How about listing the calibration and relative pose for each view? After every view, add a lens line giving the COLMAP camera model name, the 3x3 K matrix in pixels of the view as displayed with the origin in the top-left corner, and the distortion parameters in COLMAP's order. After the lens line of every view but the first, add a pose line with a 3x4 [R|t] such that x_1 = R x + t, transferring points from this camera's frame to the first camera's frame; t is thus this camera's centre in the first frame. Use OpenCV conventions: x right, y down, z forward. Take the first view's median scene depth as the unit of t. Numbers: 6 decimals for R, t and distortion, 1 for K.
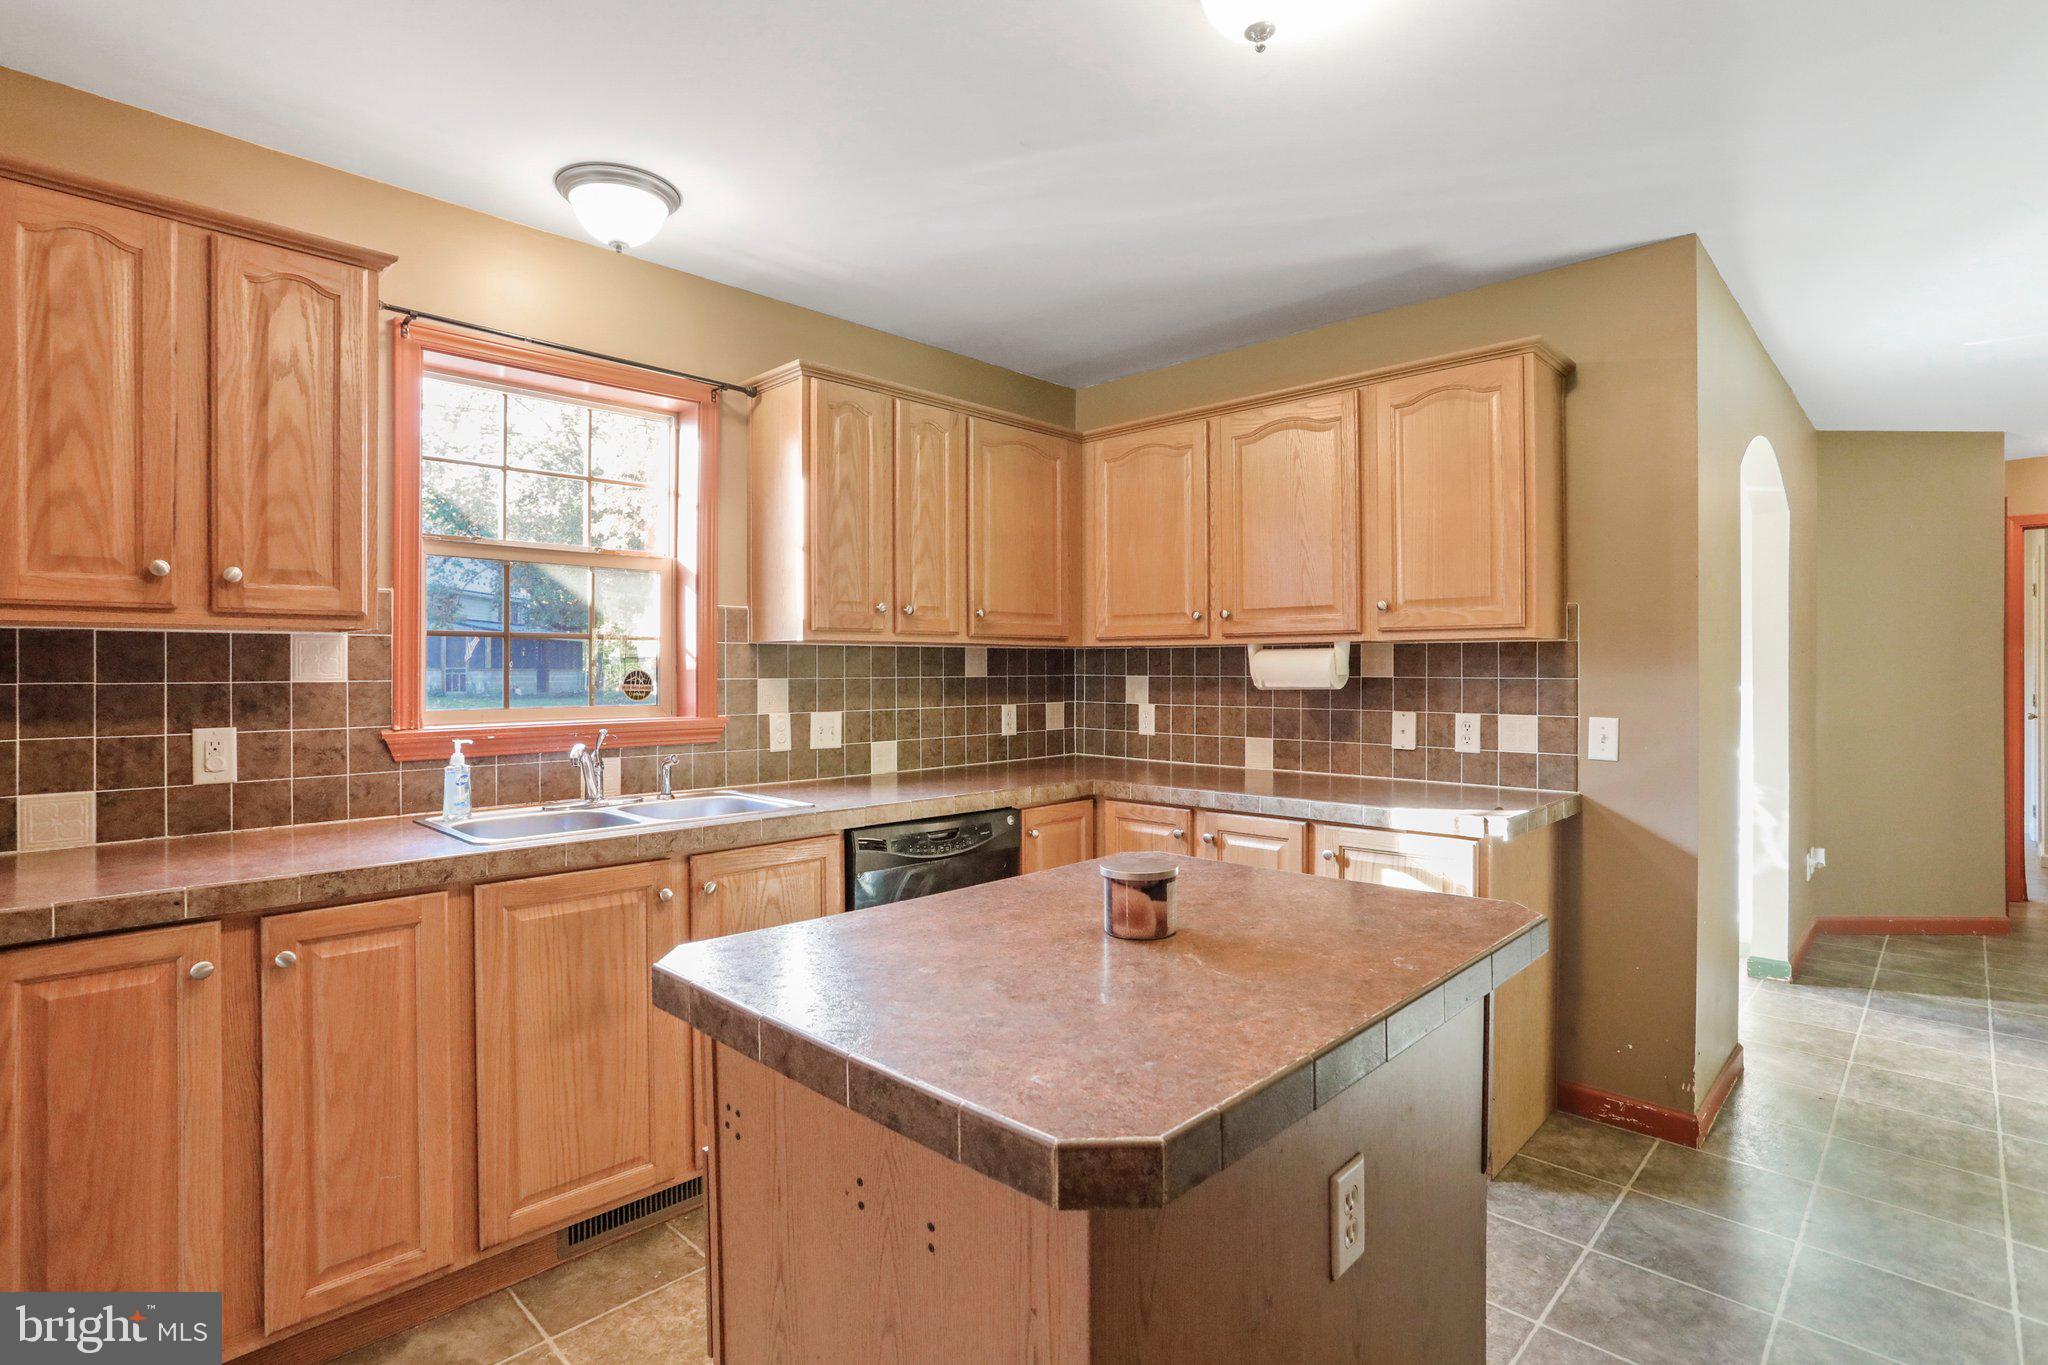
lens RADIAL K [[1000.9, 0, 1020.9], [0, 1000.9, 664.0], [0, 0, 1]] dist [-0.050163, 0.031418]
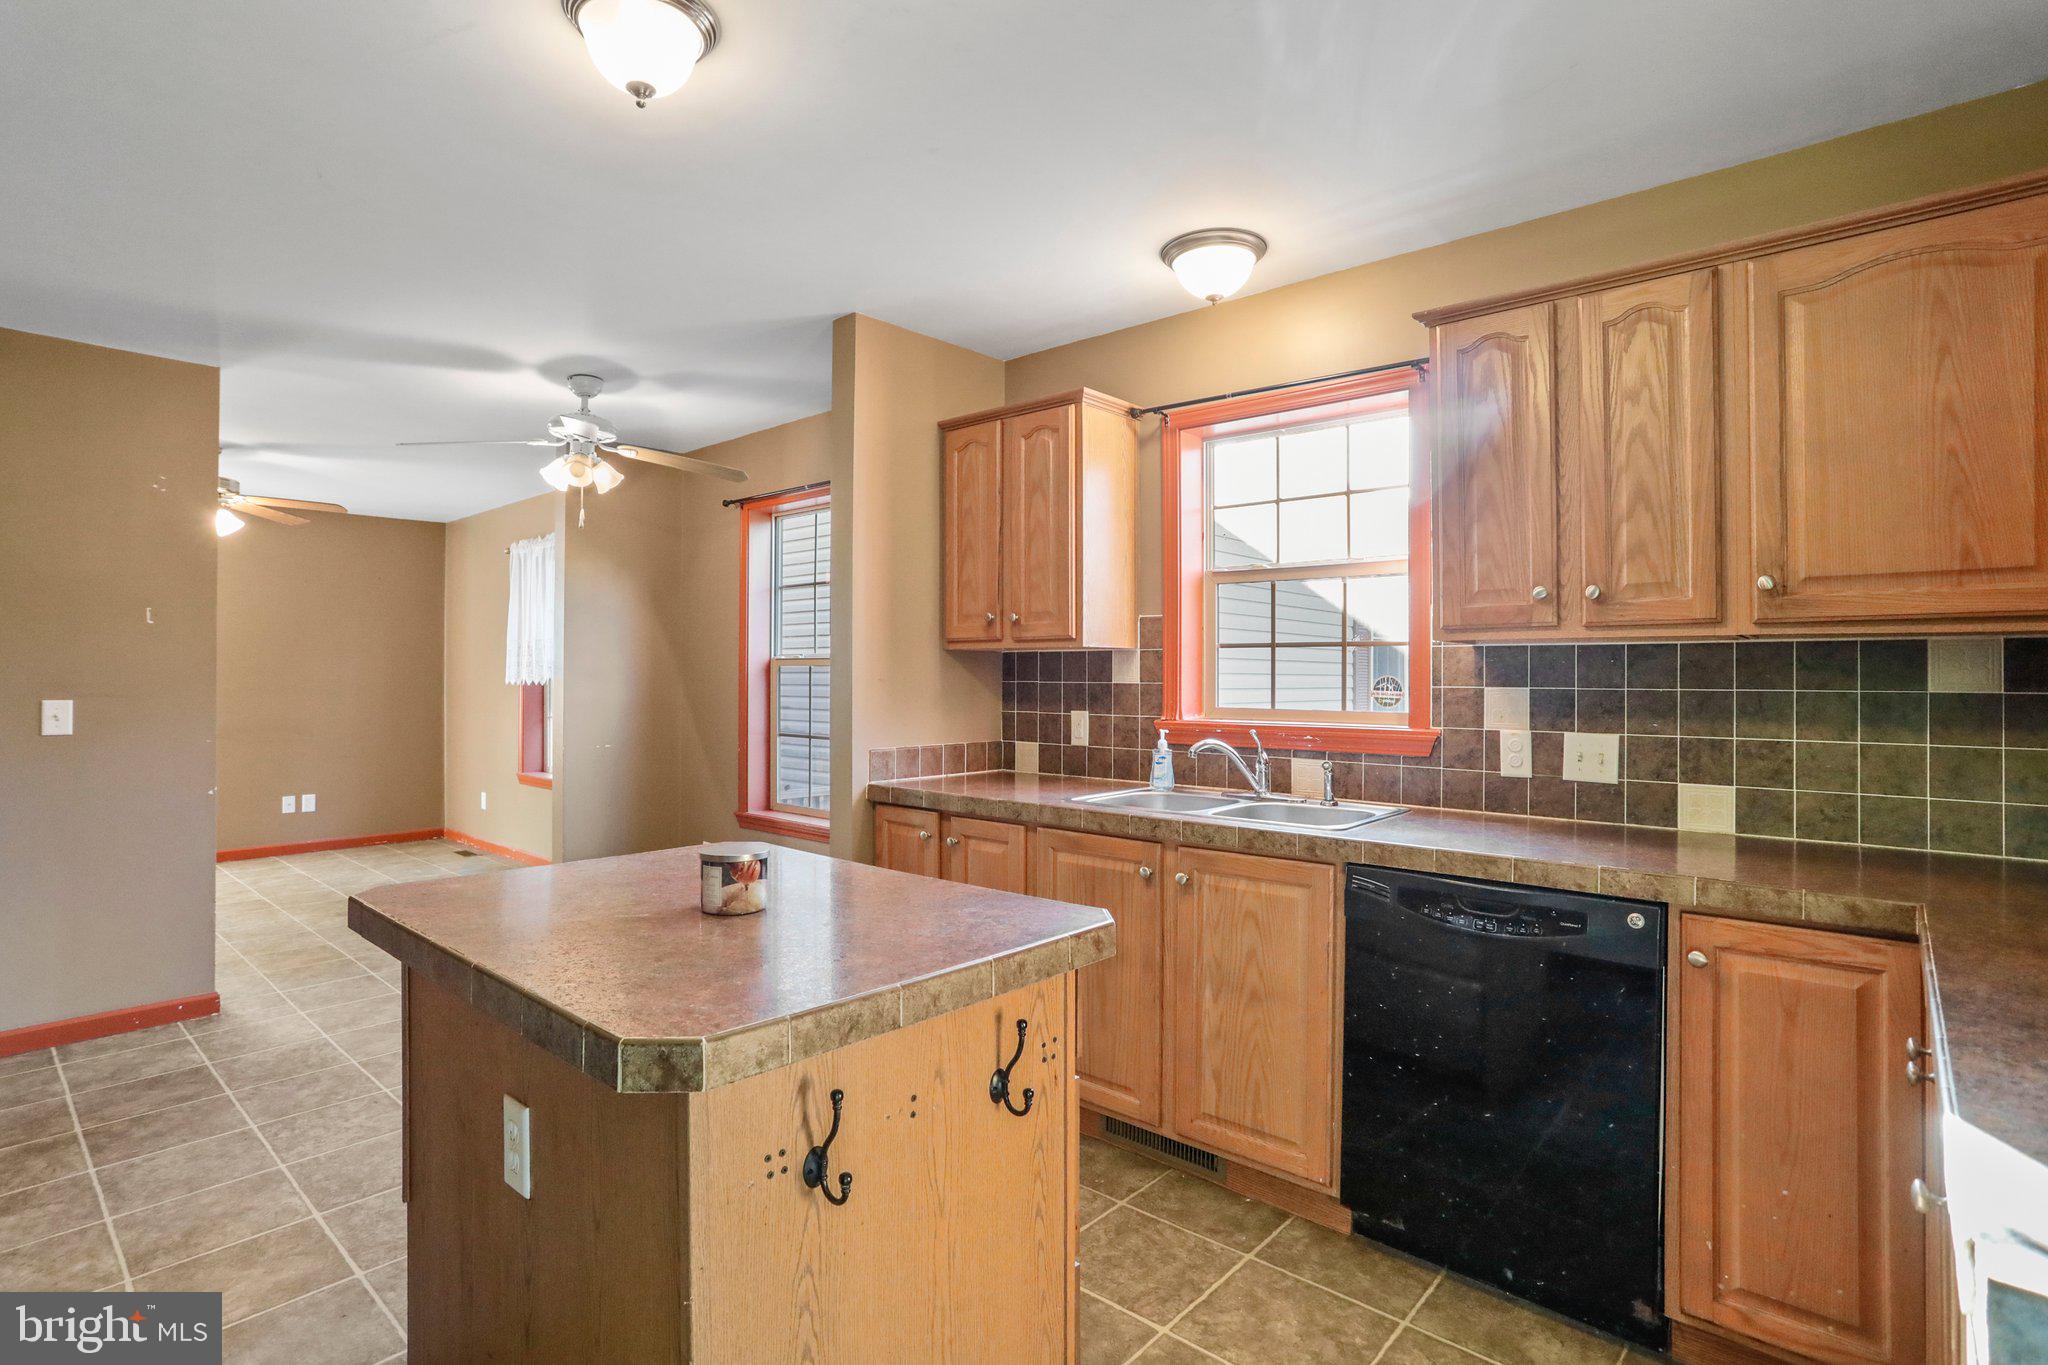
lens RADIAL K [[1000.3, 0, 1025.2], [0, 1000.3, 672.4], [0, 0, 1]] dist [-0.050882, 0.024403]
pose [[0.056942, -0.000584, -0.998377, 0.576783], [0.001263, 0.999999, -0.000513, 0.002099], [0.998377, -0.001231, 0.056942, 0.588303]]
